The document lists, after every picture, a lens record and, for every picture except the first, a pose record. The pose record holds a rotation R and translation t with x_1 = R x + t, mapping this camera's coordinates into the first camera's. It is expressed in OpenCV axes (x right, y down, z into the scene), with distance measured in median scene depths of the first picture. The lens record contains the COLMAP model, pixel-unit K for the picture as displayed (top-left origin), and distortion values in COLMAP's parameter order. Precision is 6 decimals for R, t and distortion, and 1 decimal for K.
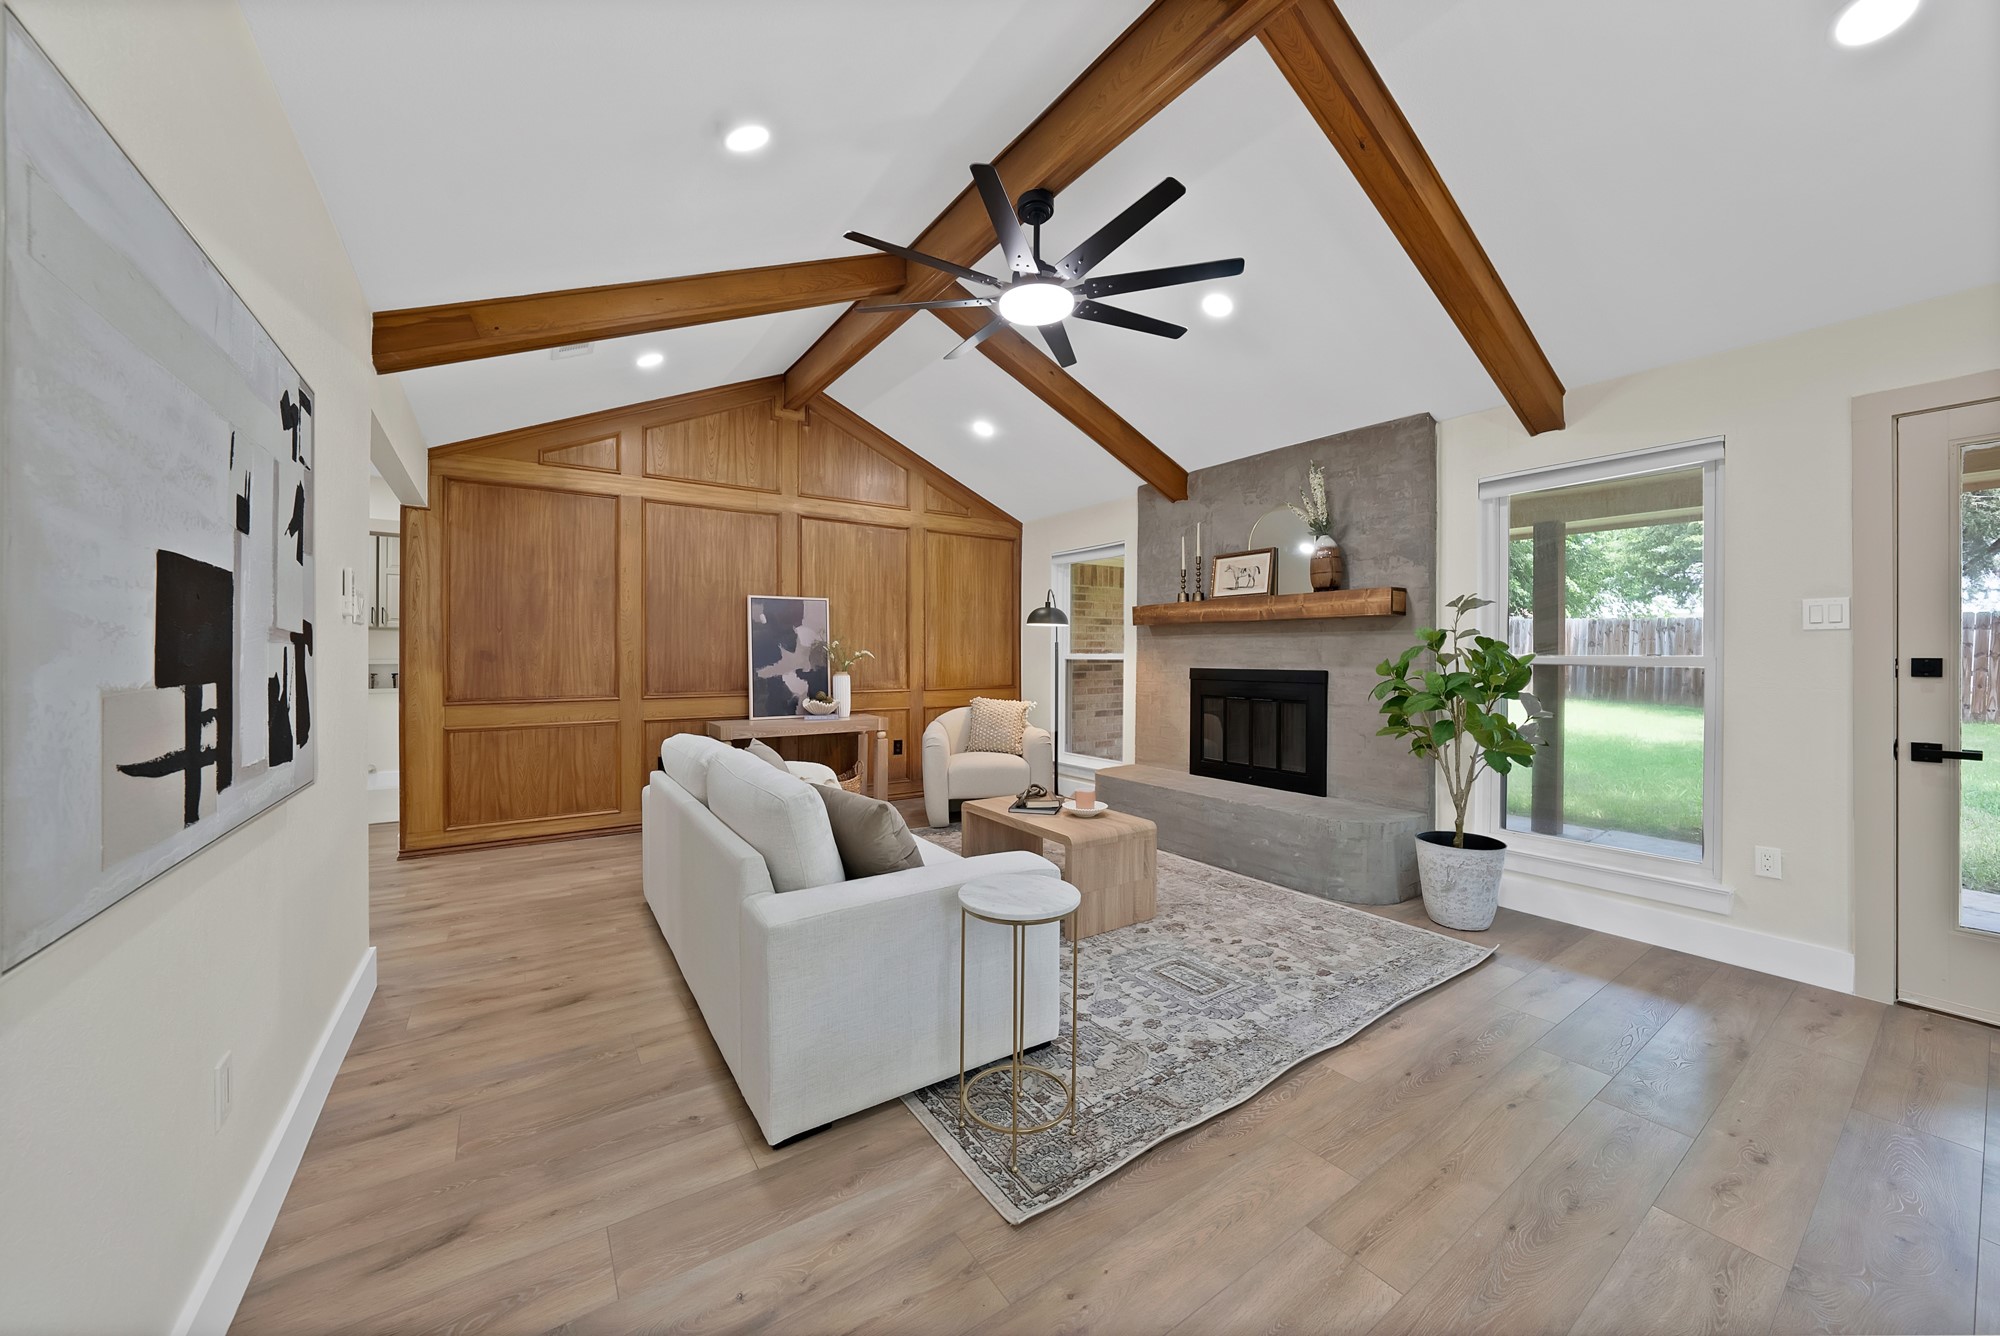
lens RADIAL K [[706.7, 0, 987.7], [0, 706.7, 660.2], [0, 0, 1]] dist [-0.026151, 0.005176]
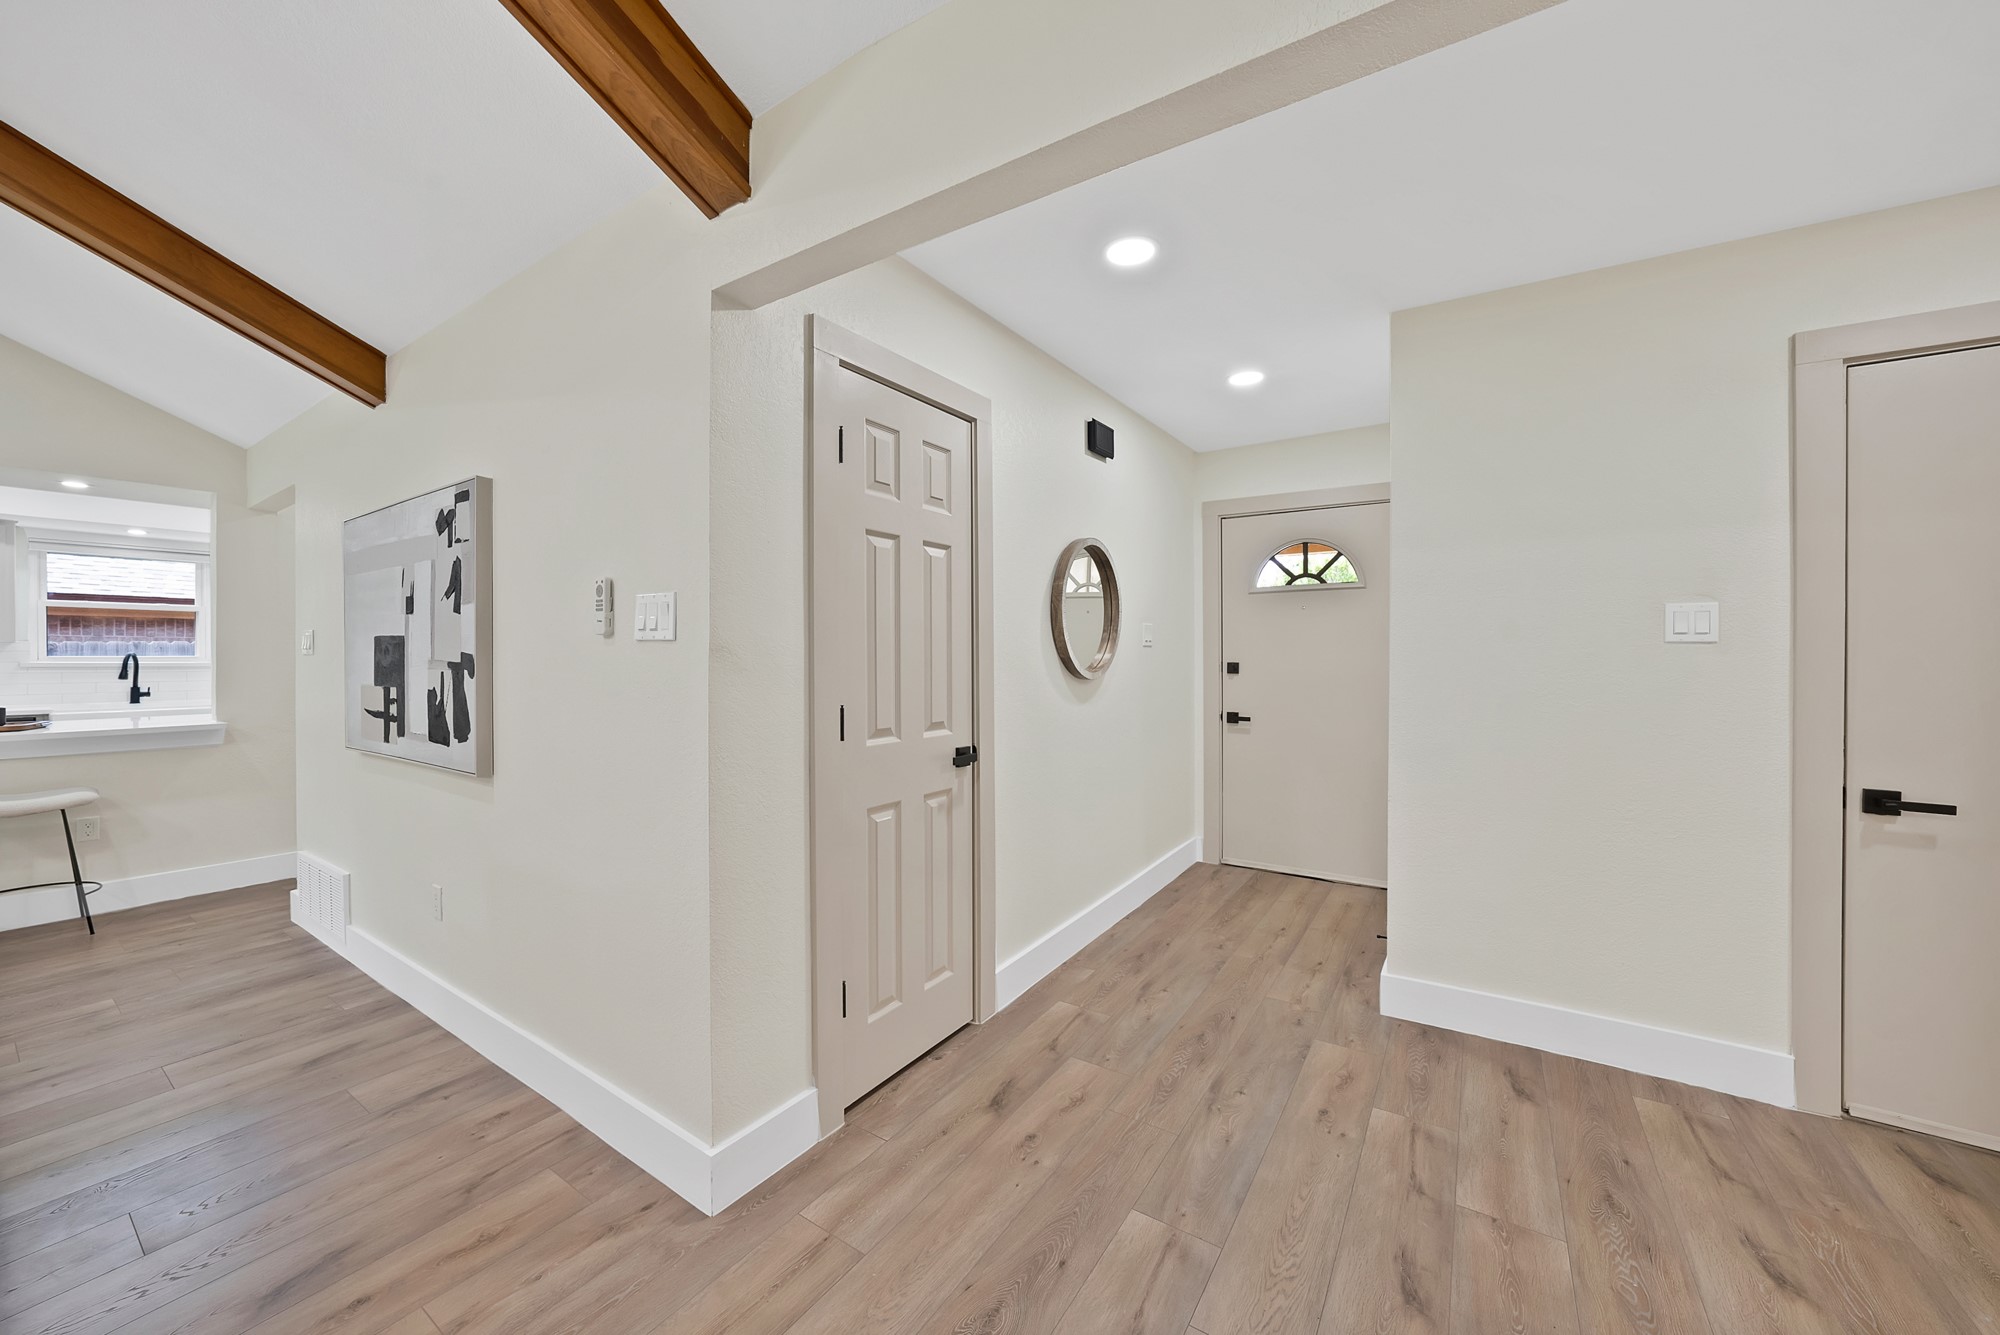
lens RADIAL K [[729.7, 0, 991.5], [0, 729.7, 658.7], [0, 0, 1]] dist [-0.031116, 0.007884]
pose [[-0.922369, -0.003880, -0.386291, -0.534945], [-0.006719, 0.999959, 0.006001, -0.023146], [0.386252, 0.008131, -0.922357, 1.040757]]
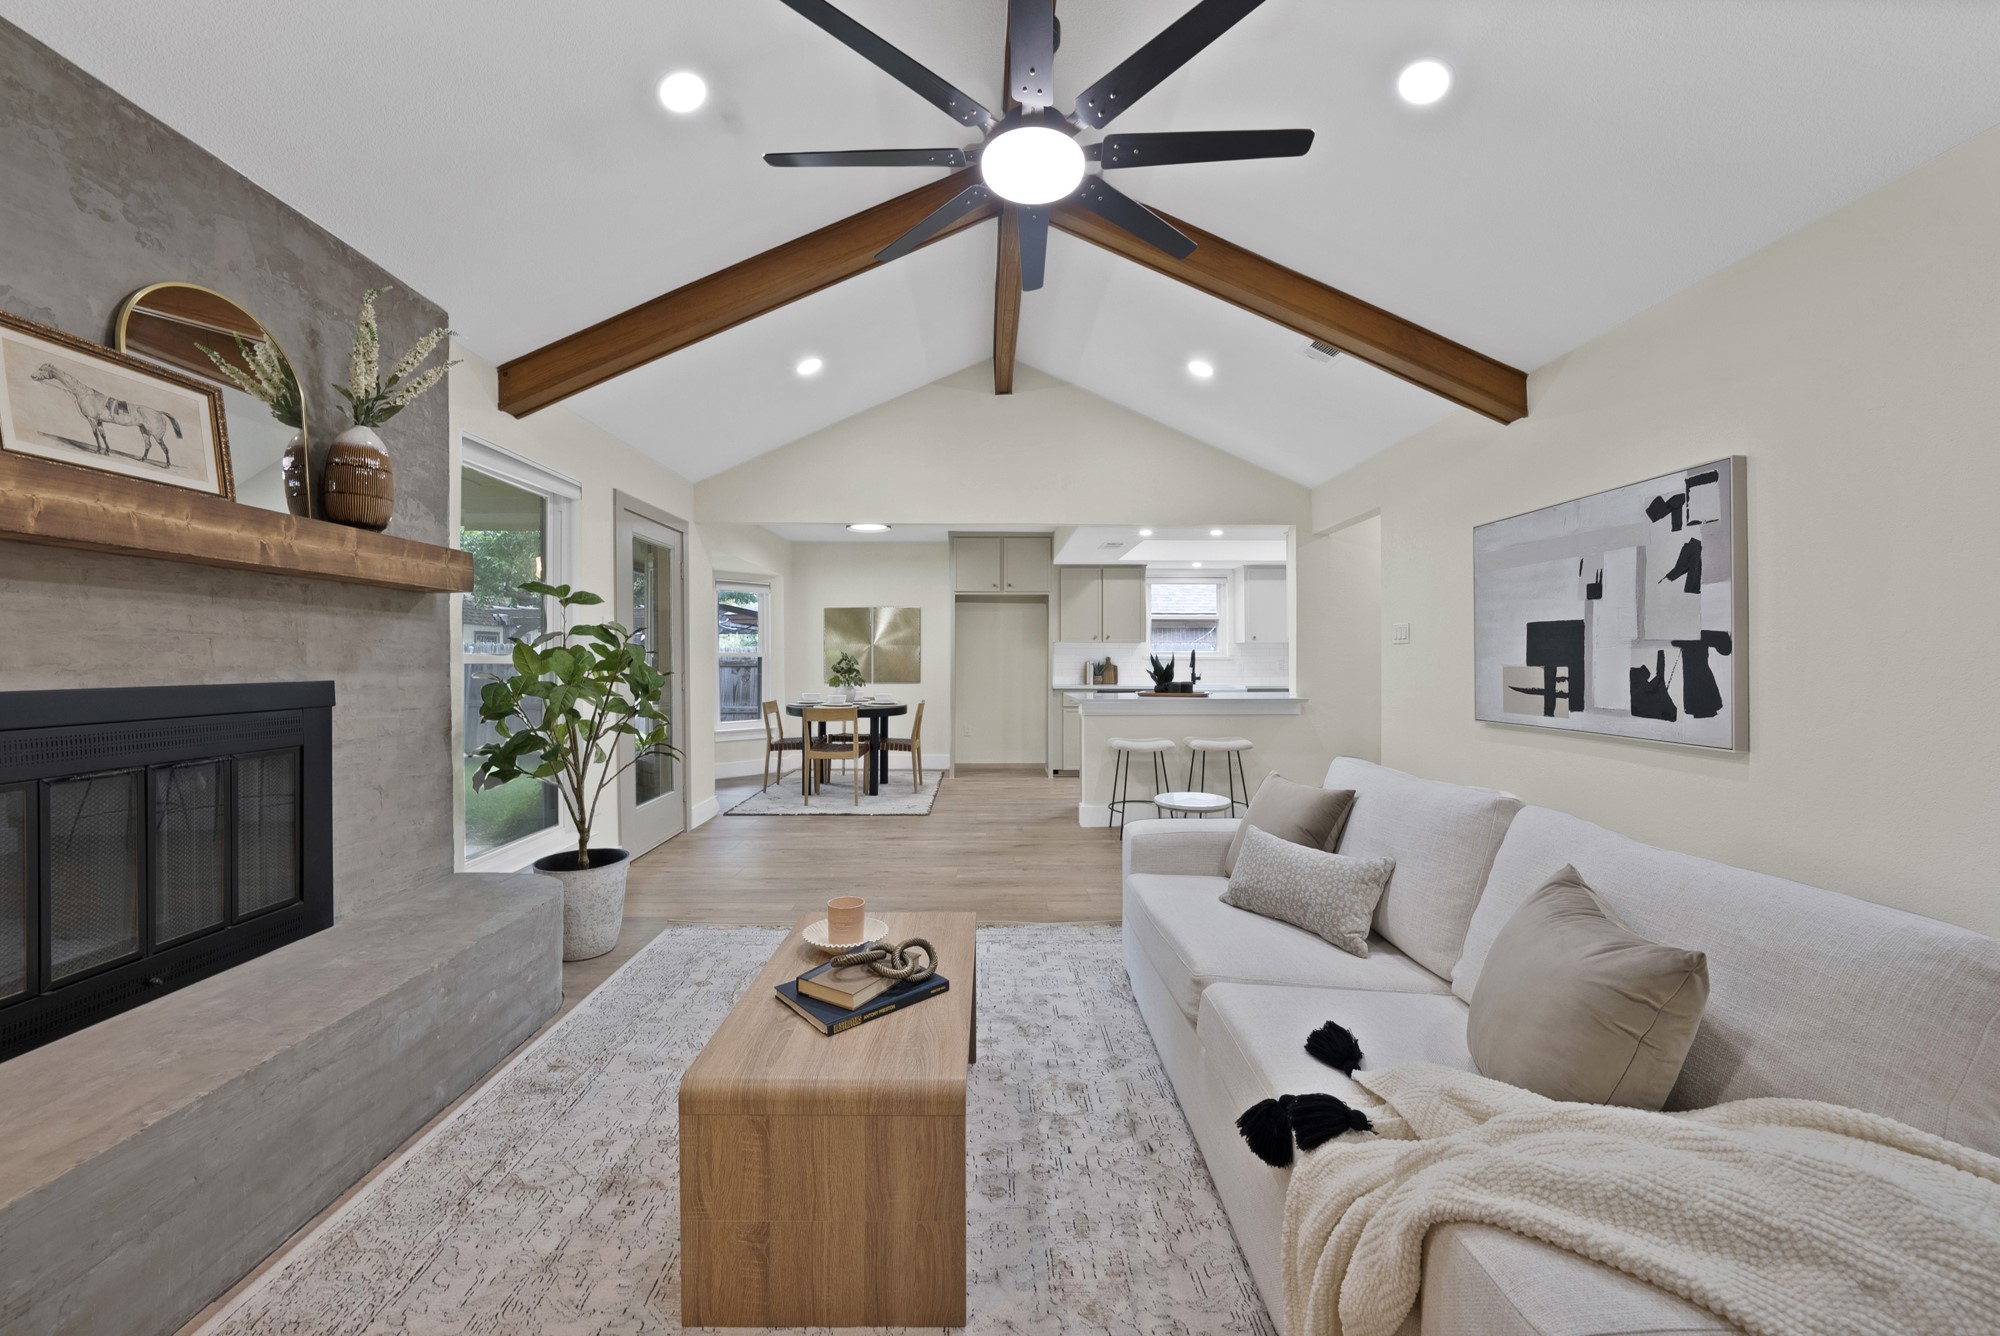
lens RADIAL K [[736.9, 0, 996.4], [0, 736.9, 659.8], [0, 0, 1]] dist [-0.018285, 0.000091]
pose [[-0.842050, -0.003239, 0.539390, -0.213339], [0.001269, 0.999967, 0.007984, -0.004148], [-0.539398, 0.007408, -0.842018, 1.156836]]
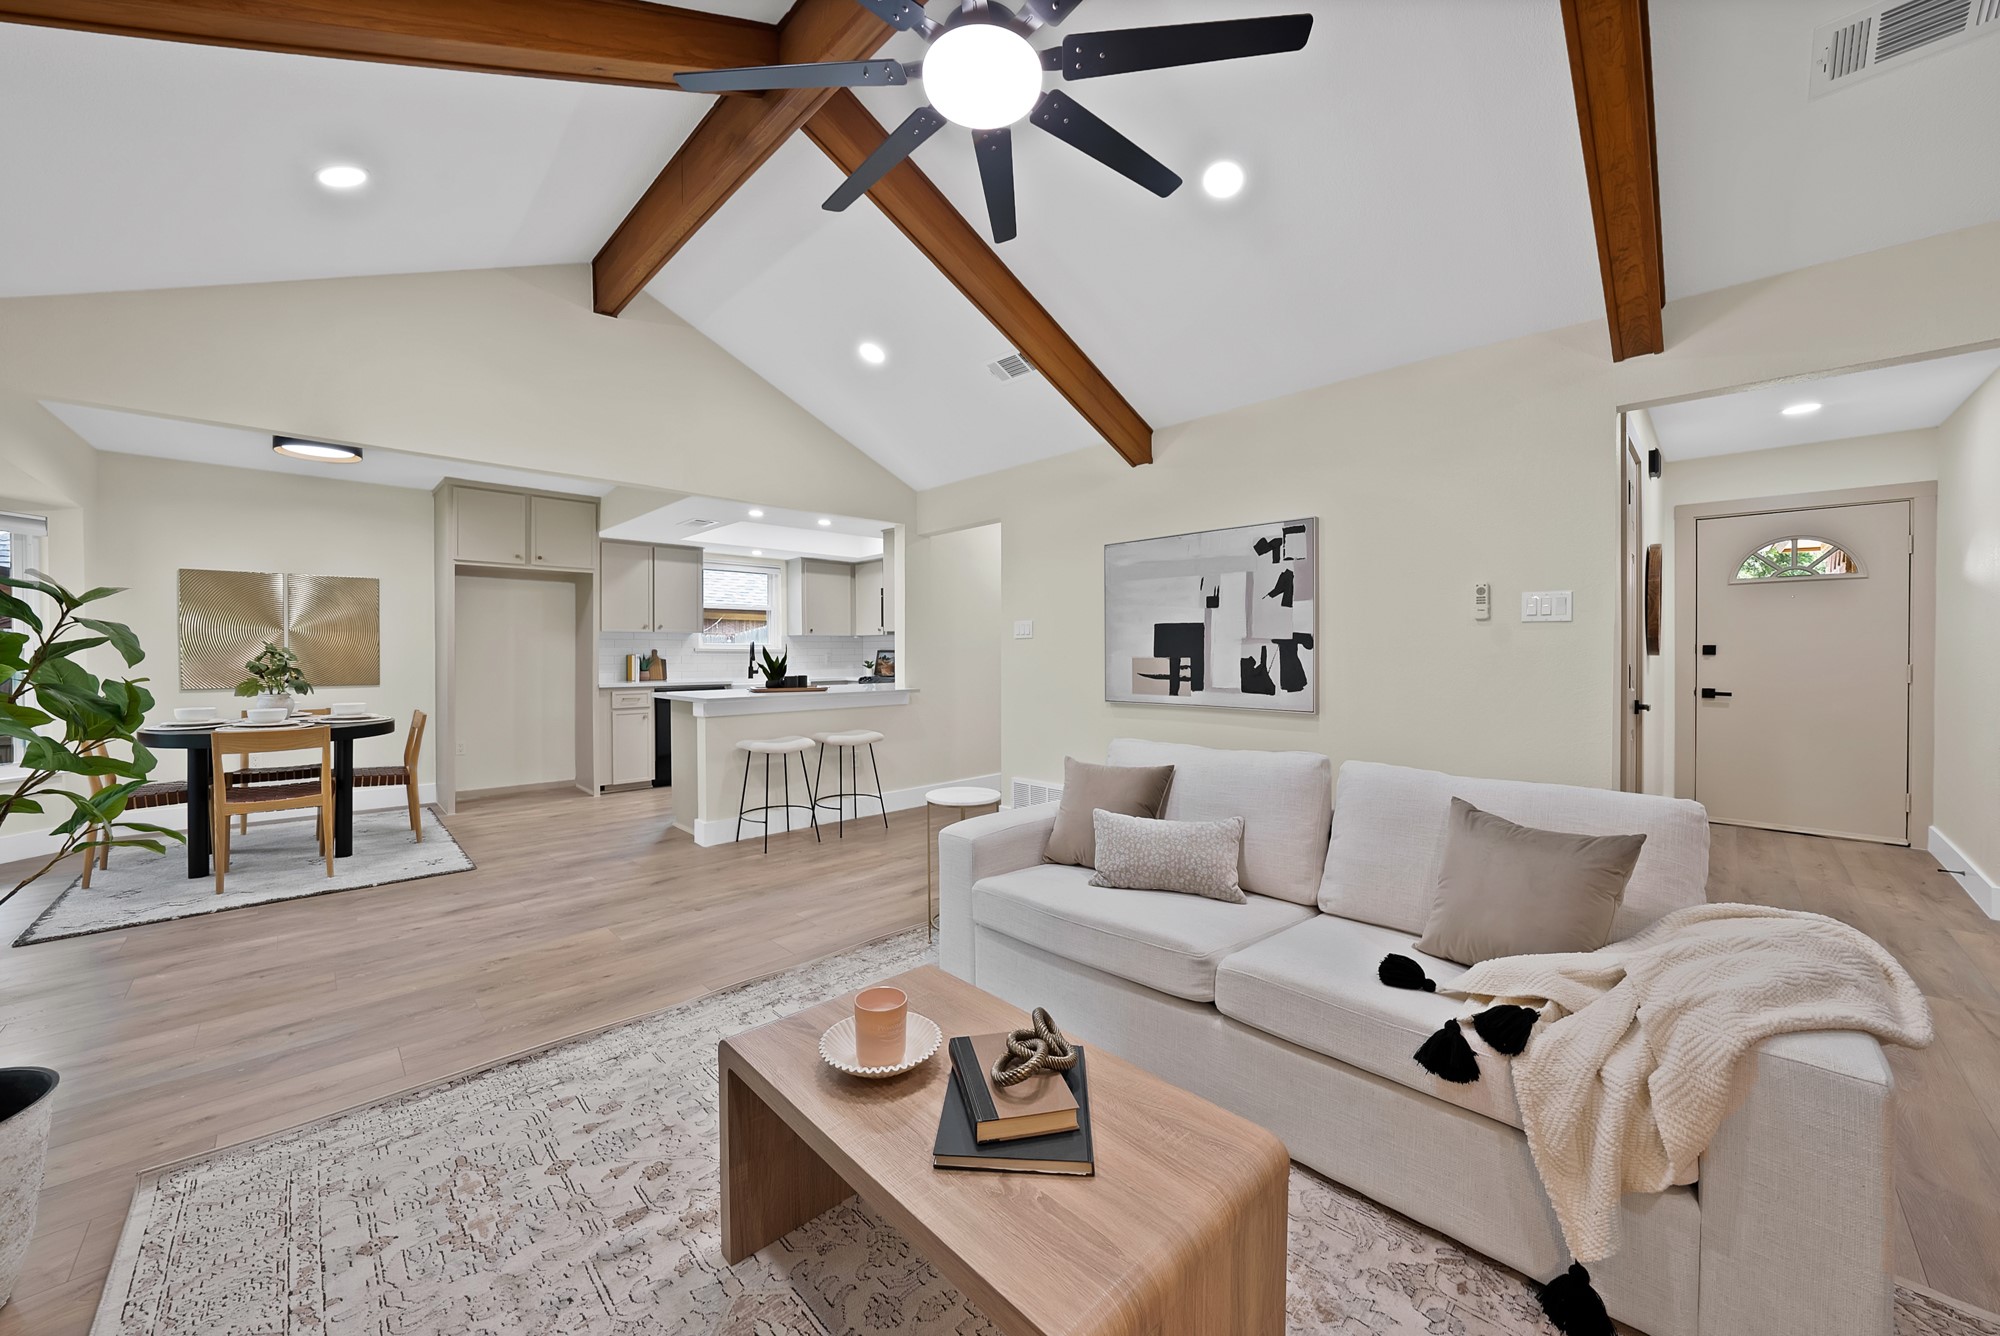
lens RADIAL K [[729.7, 0, 991.5], [0, 729.7, 659.2], [0, 0, 1]] dist [-0.031116, 0.007884]
pose [[-0.983321, -0.000702, -0.181875, 0.123211], [-0.003687, 0.999864, 0.016080, -0.003319], [0.181839, 0.016483, -0.983190, 1.140568]]
